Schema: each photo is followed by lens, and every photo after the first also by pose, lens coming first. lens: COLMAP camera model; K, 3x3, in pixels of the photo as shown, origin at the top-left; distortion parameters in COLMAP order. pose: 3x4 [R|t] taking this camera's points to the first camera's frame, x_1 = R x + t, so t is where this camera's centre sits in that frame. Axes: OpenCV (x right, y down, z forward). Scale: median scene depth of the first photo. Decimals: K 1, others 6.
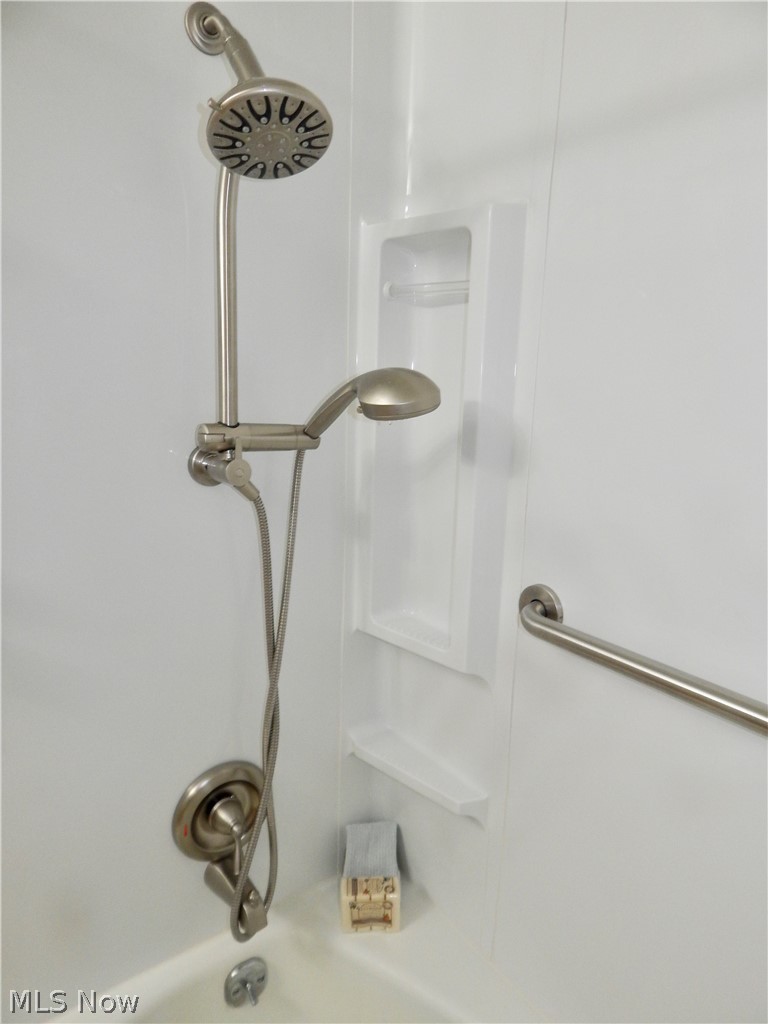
lens RADIAL K [[673.8, 0, 388.1], [0, 673.8, 511.8], [0, 0, 1]] dist [0.016744, -0.019508]
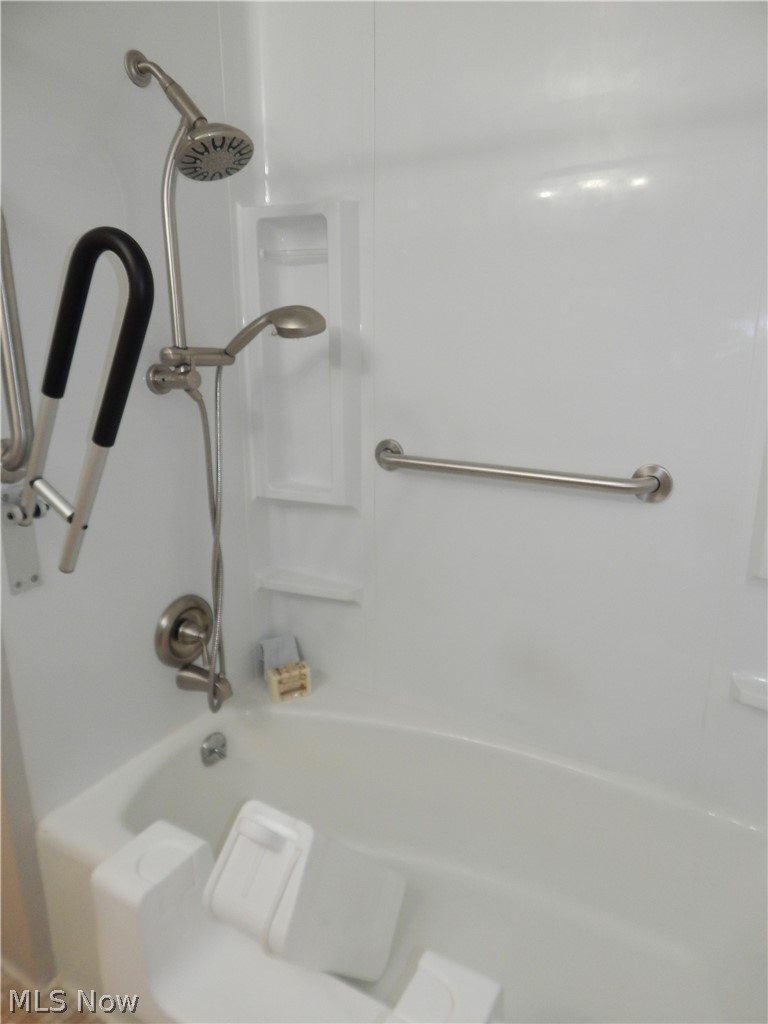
lens RADIAL K [[673.8, 0, 381.1], [0, 673.8, 510.7], [0, 0, 1]] dist [0.016744, -0.019508]
pose [[0.925101, -0.128207, 0.357424, -0.366532], [0.107074, 0.991156, 0.078392, 0.138517], [-0.364313, -0.034250, 0.930646, -0.484894]]
